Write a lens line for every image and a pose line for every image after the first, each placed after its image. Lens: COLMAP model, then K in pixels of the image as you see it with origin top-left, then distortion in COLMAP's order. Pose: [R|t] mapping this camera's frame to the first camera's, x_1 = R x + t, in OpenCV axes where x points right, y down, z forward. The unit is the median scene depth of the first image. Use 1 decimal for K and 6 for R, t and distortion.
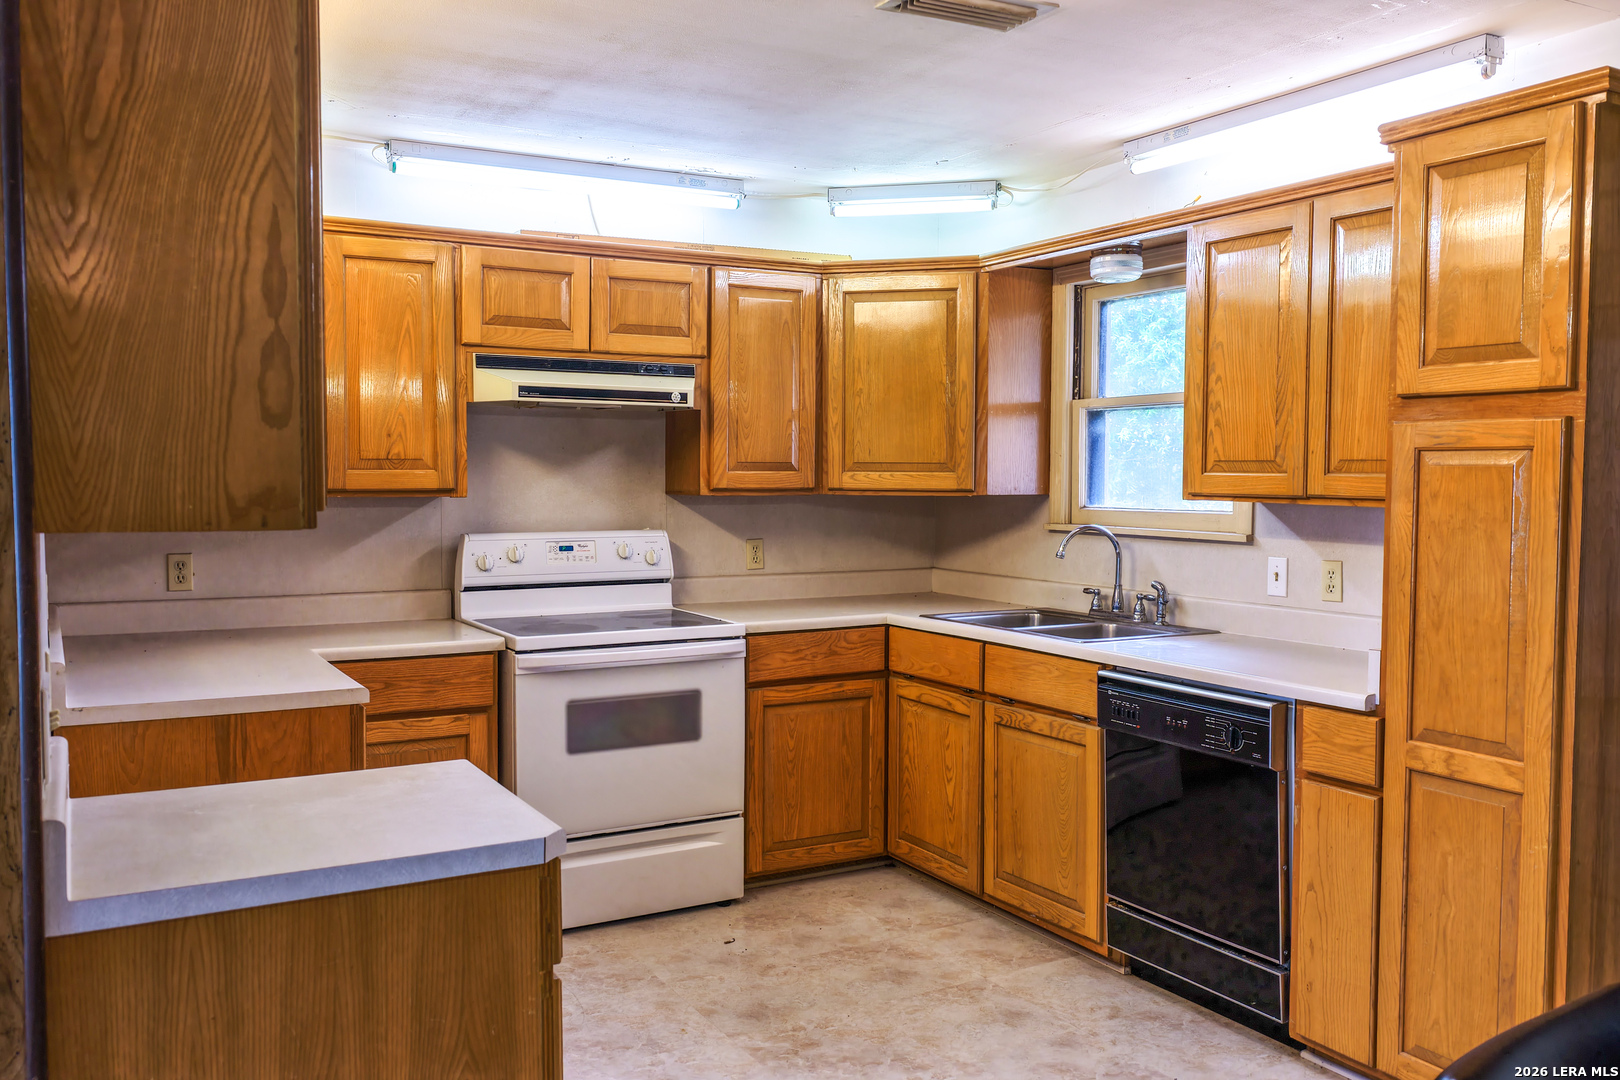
lens RADIAL K [[1341.0, 0, 810.5], [0, 1341.0, 535.9], [0, 0, 1]] dist [-0.001983, 0.023772]
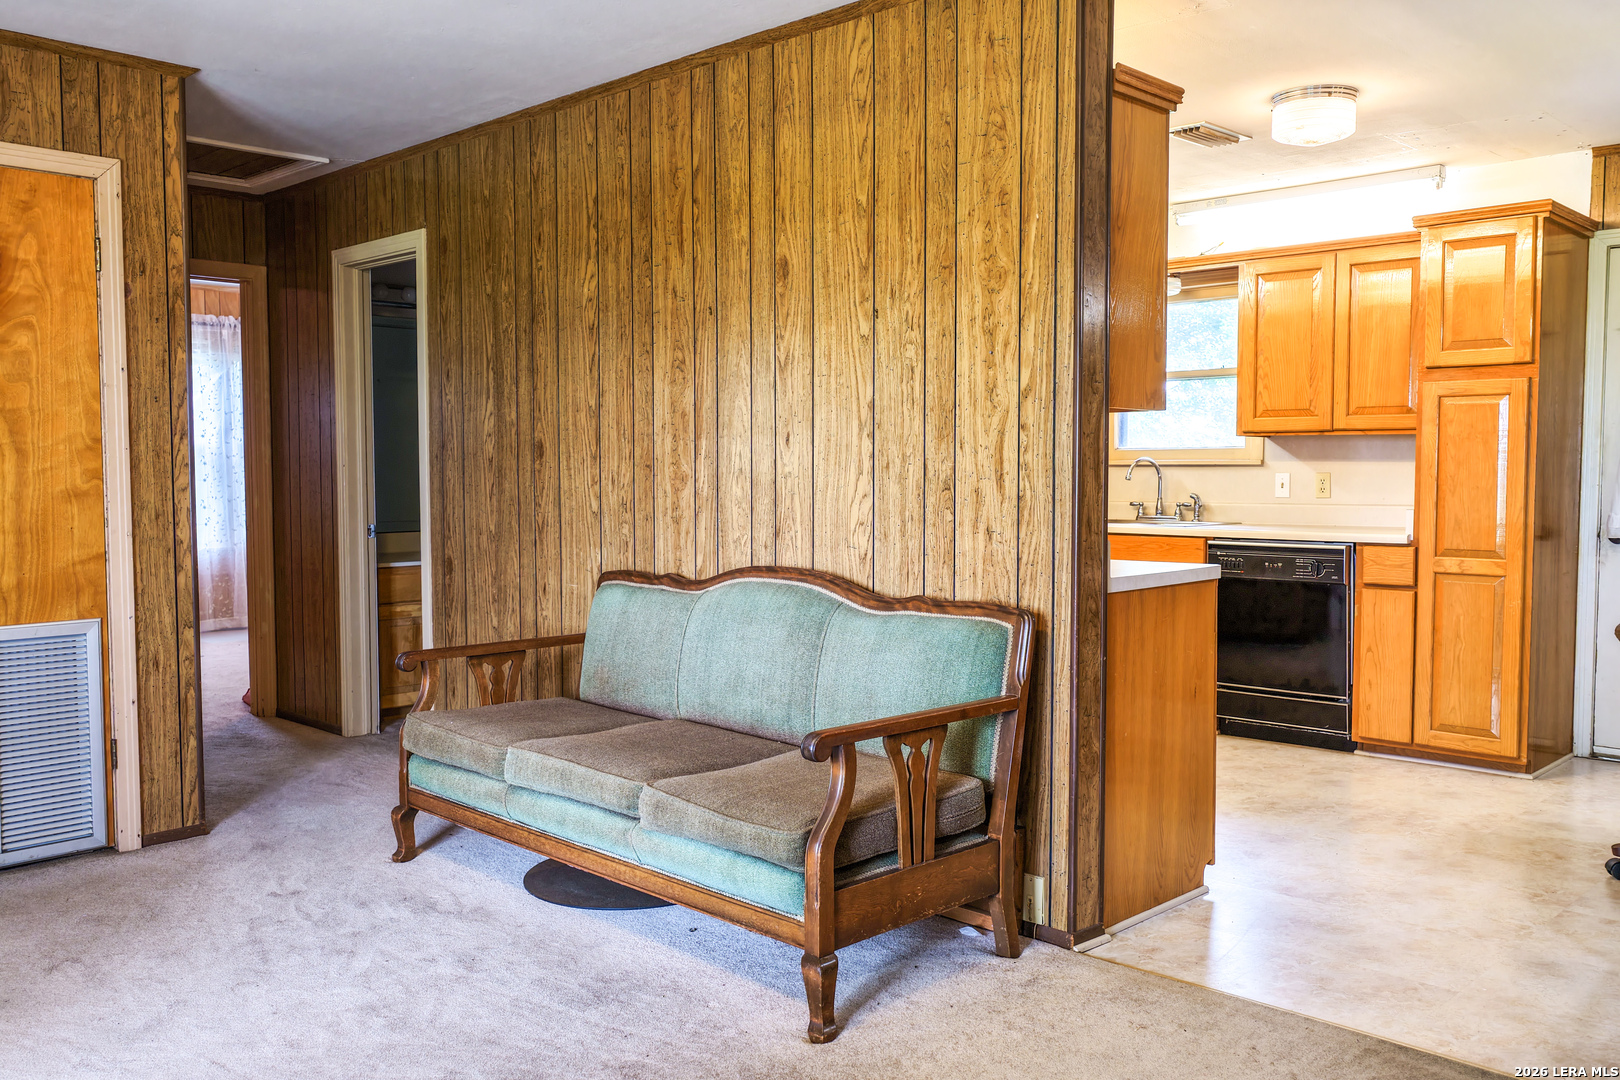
lens RADIAL K [[1341.0, 0, 819.9], [0, 1341.0, 535.7], [0, 0, 1]] dist [-0.001983, 0.023772]
pose [[0.959093, -0.019551, 0.282414, -0.730622], [0.018546, 0.999809, 0.006232, 0.081861], [-0.282482, -0.000739, 0.959272, -0.428495]]
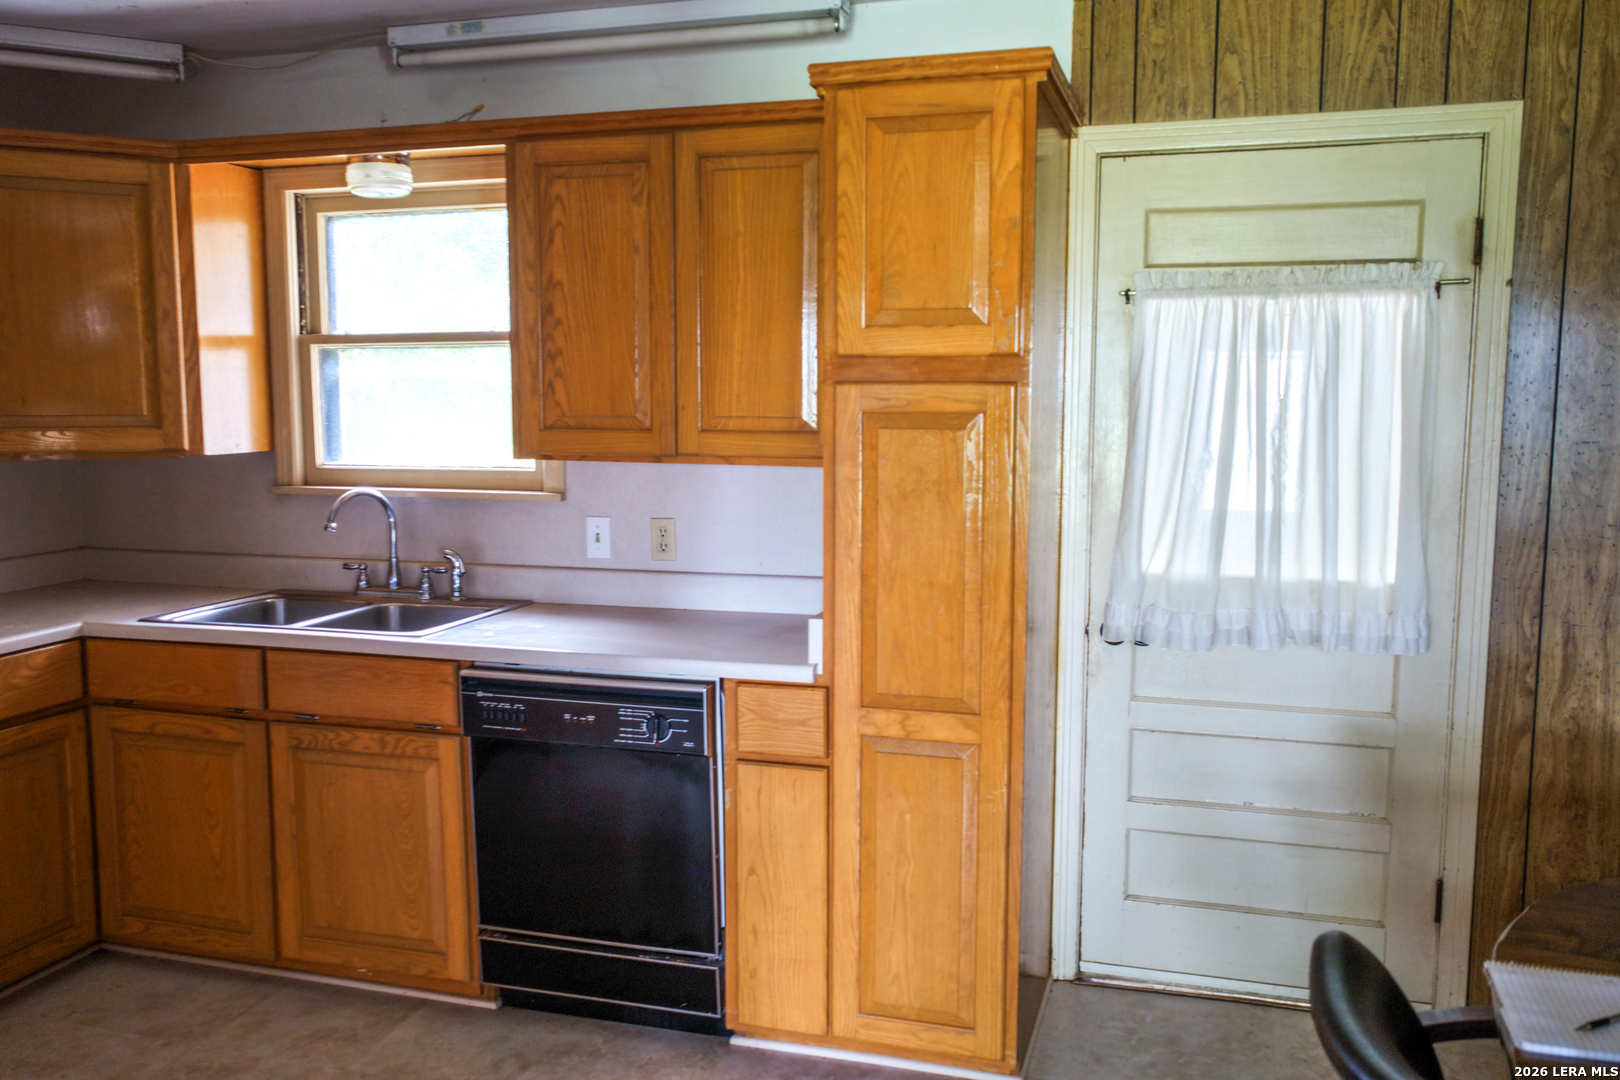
lens RADIAL K [[1341.0, 0, 807.2], [0, 1341.0, 539.3], [0, 0, 1]] dist [-0.001983, 0.023772]
pose [[0.729488, -0.081602, 0.679109, -0.205577], [0.037667, 0.996144, 0.079235, -0.042641], [-0.682956, -0.032221, 0.729749, 0.261676]]
